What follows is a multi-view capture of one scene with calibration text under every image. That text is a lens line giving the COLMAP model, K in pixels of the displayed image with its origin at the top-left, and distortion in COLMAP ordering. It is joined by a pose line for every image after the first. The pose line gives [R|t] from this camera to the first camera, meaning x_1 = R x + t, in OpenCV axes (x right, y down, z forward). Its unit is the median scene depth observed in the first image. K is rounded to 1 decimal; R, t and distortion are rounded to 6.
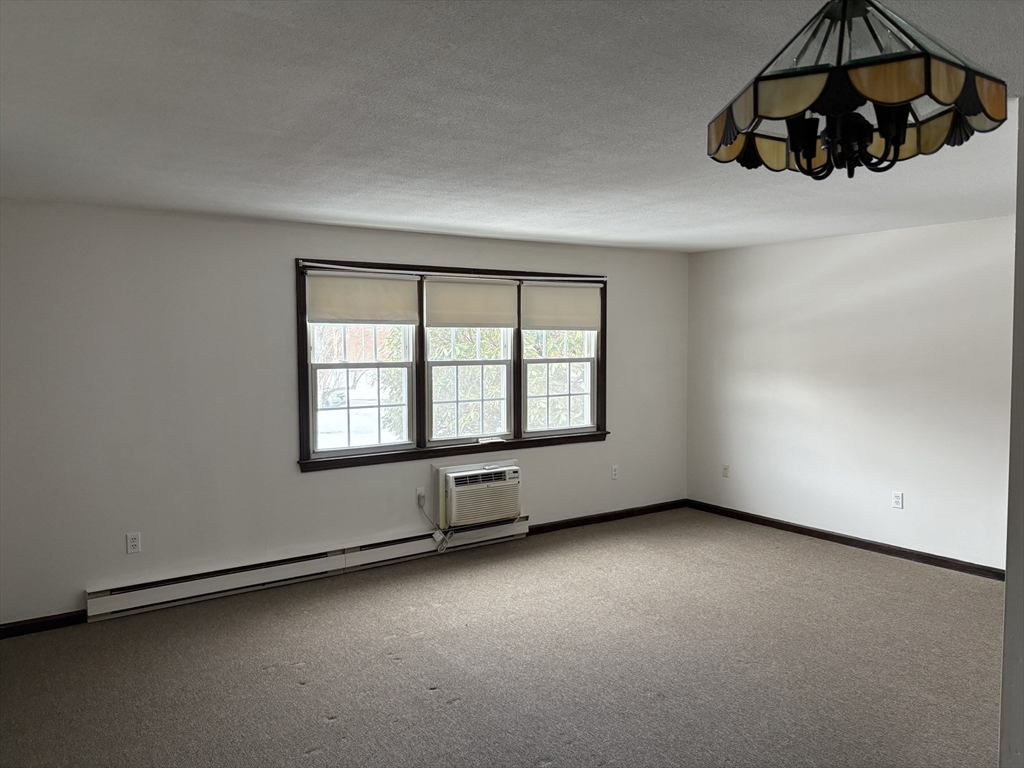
lens RADIAL K [[765.7, 0, 507.3], [0, 765.7, 374.1], [0, 0, 1]] dist [0.026072, -0.042534]
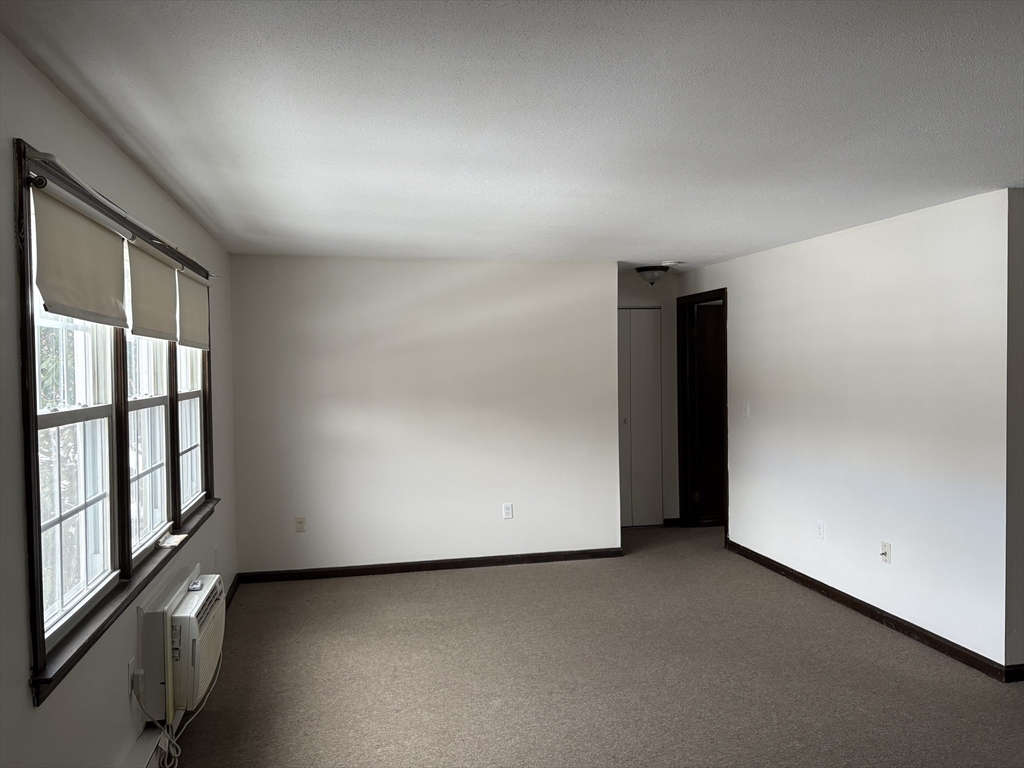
lens RADIAL K [[765.7, 0, 505.3], [0, 765.7, 385.2], [0, 0, 1]] dist [0.026072, -0.042534]
pose [[0.391269, -0.026339, 0.919899, -0.470310], [0.058875, 0.998259, 0.003541, -0.015380], [-0.918391, 0.052774, 0.392139, 0.578326]]
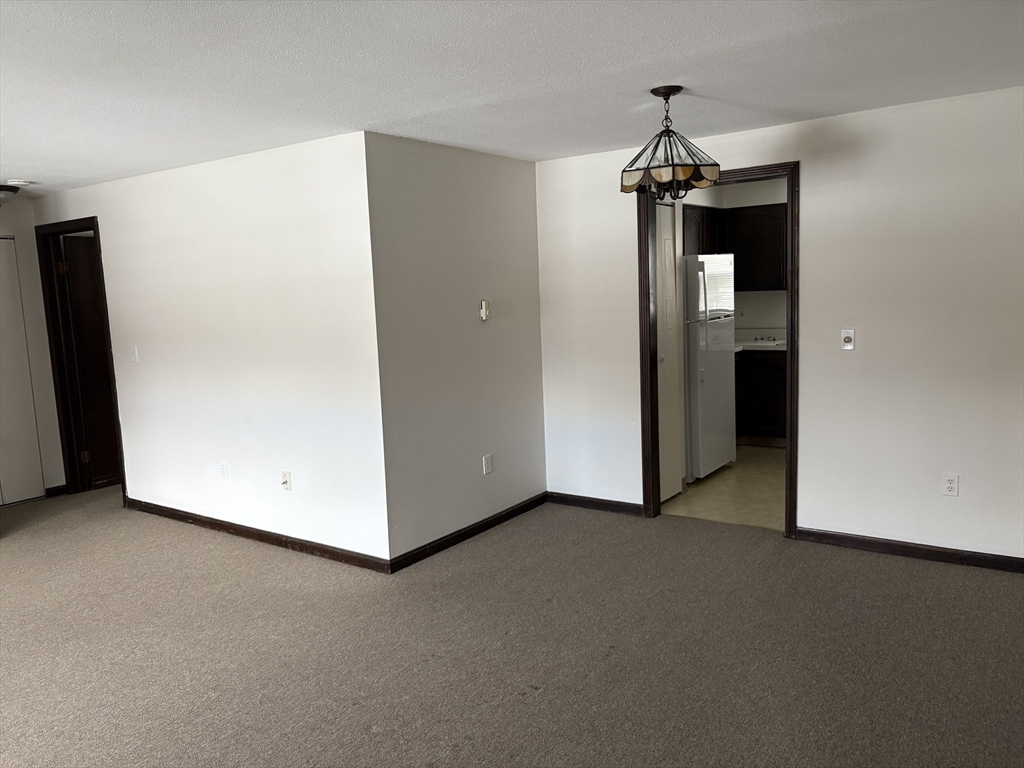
lens RADIAL K [[765.7, 0, 512.8], [0, 765.7, 381.2], [0, 0, 1]] dist [0.026072, -0.042534]
pose [[-0.344254, -0.093235, 0.934236, -0.436360], [0.086034, 0.987738, 0.130277, -0.009931], [-0.934926, 0.125224, -0.332011, 0.570514]]
